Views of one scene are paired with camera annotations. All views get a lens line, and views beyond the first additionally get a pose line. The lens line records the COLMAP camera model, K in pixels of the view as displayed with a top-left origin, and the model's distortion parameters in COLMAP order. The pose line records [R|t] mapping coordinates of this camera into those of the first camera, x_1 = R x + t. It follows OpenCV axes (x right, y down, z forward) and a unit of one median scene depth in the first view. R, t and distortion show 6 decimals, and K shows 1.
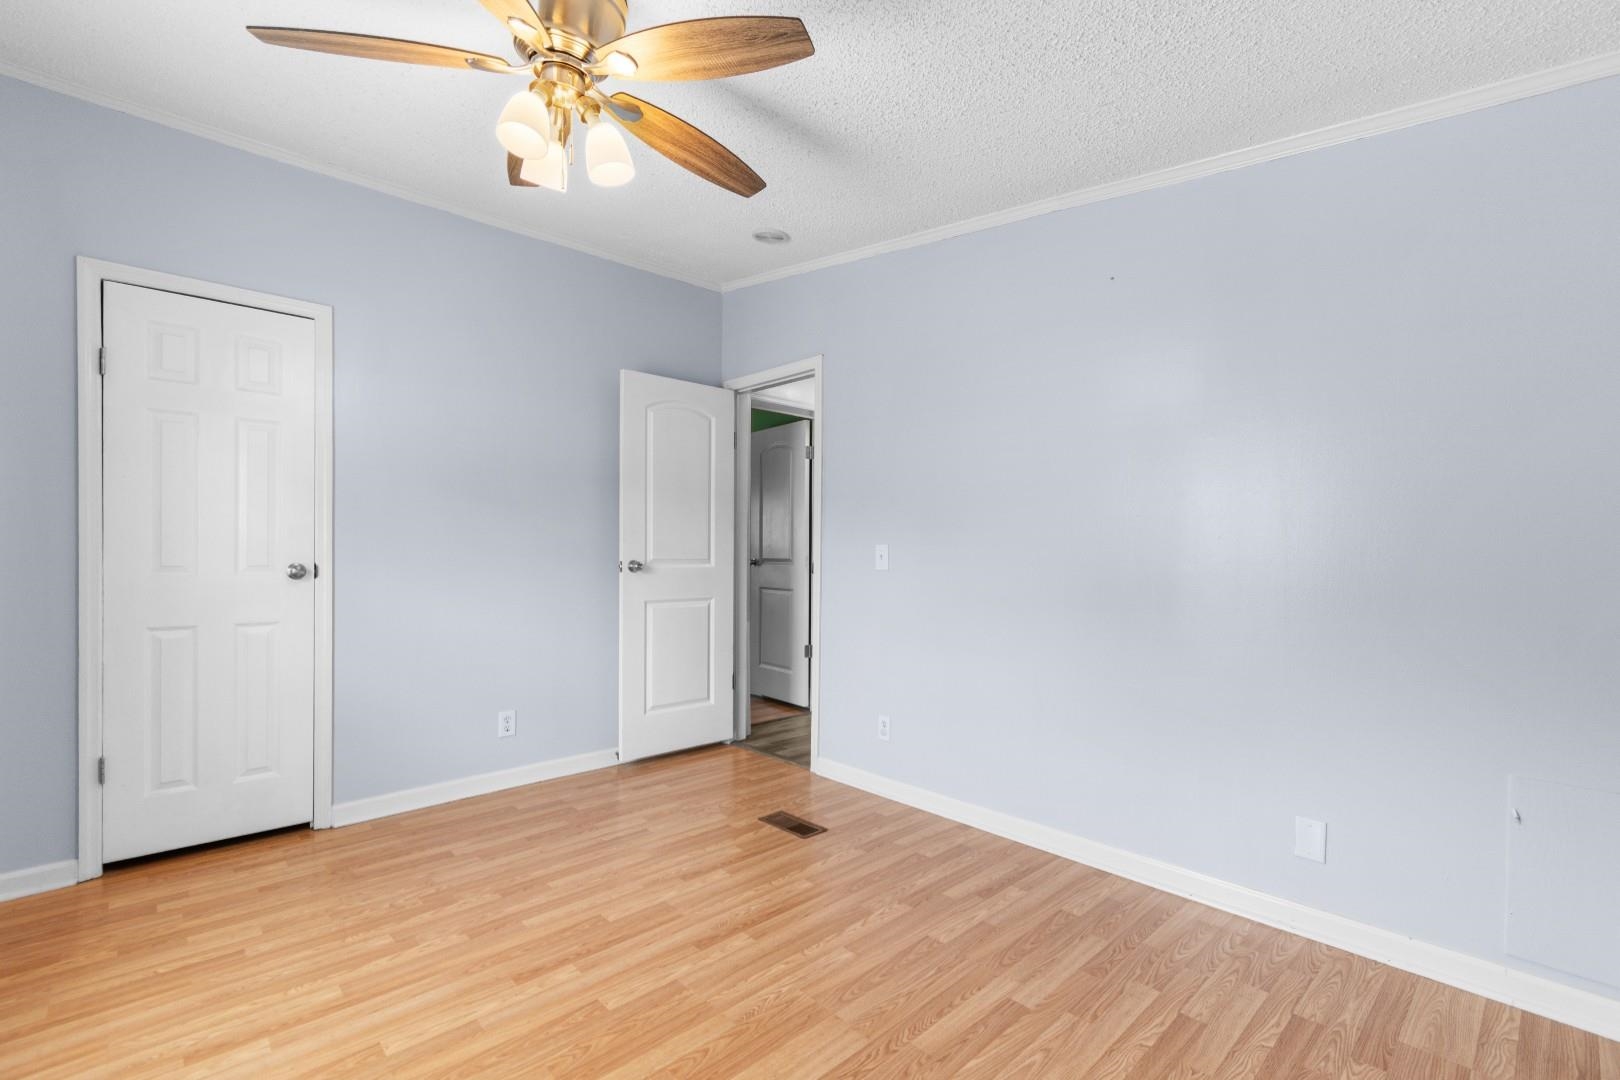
lens RADIAL K [[722.3, 0, 812.1], [0, 722.3, 551.0], [0, 0, 1]] dist [0.003553, 0.000481]
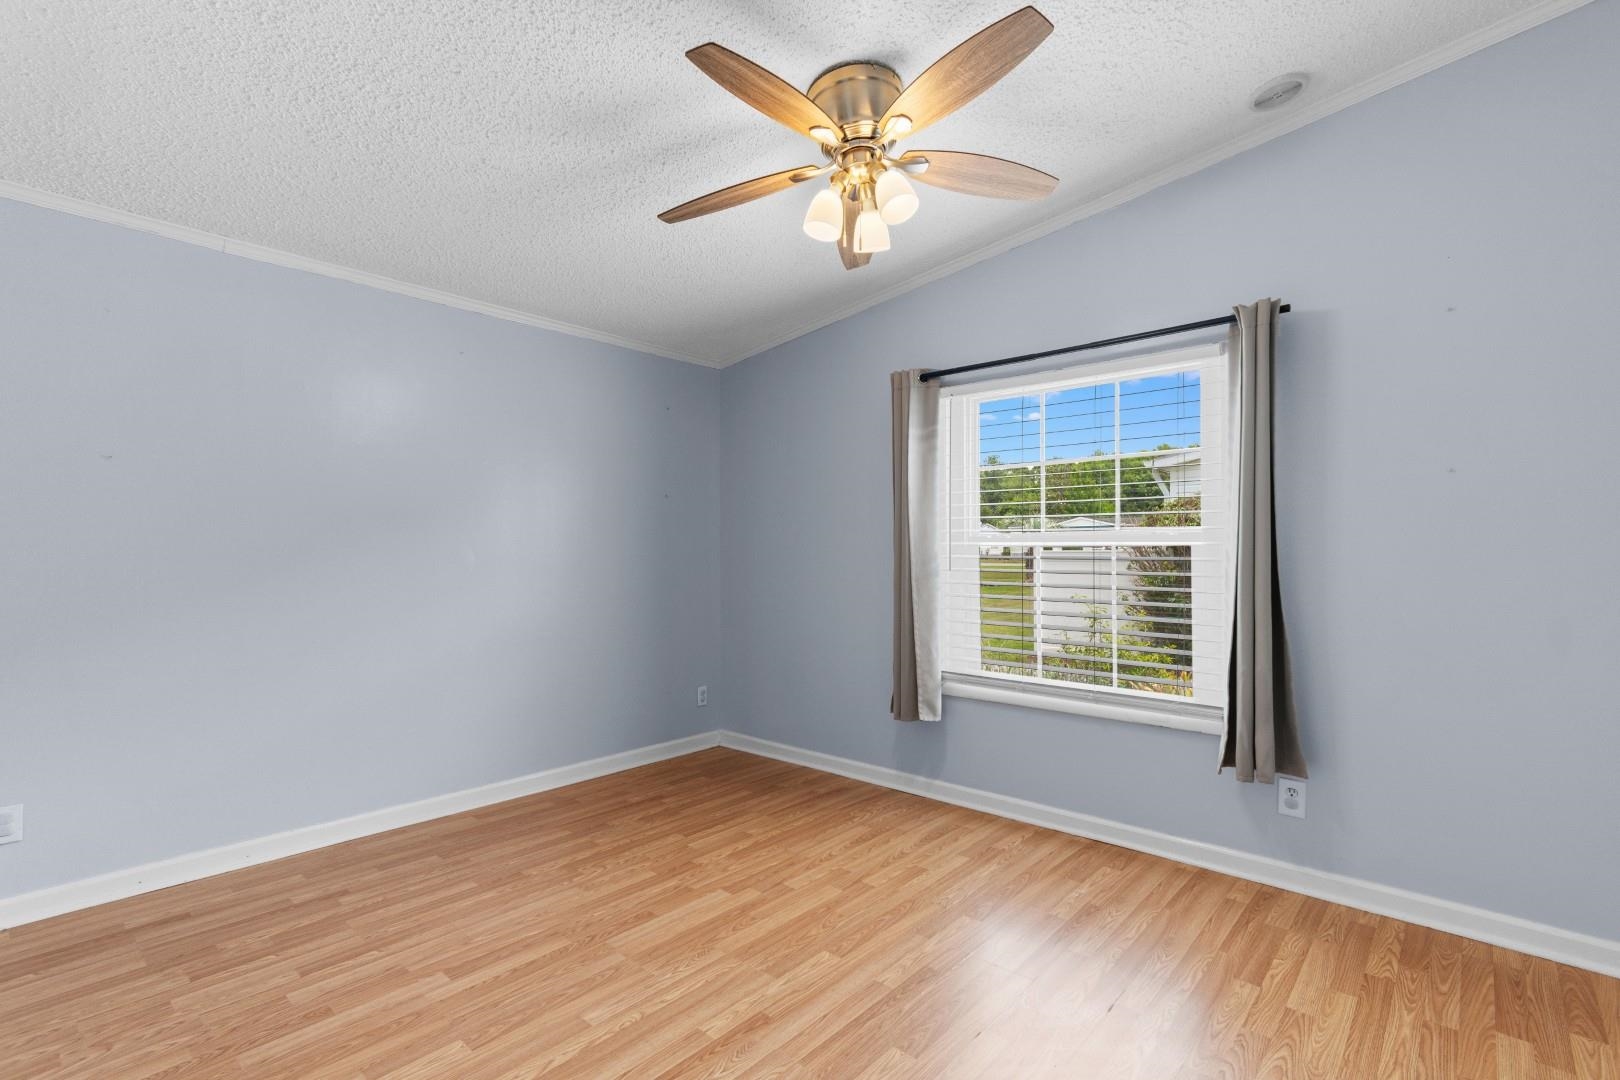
lens RADIAL K [[722.3, 0, 812.1], [0, 722.3, 551.0], [0, 0, 1]] dist [0.003553, 0.000481]
pose [[-0.996066, -0.001732, -0.088595, -0.148754], [-0.002180, 0.999985, 0.004964, -0.007977], [0.088585, 0.005137, -0.996055, 2.031865]]
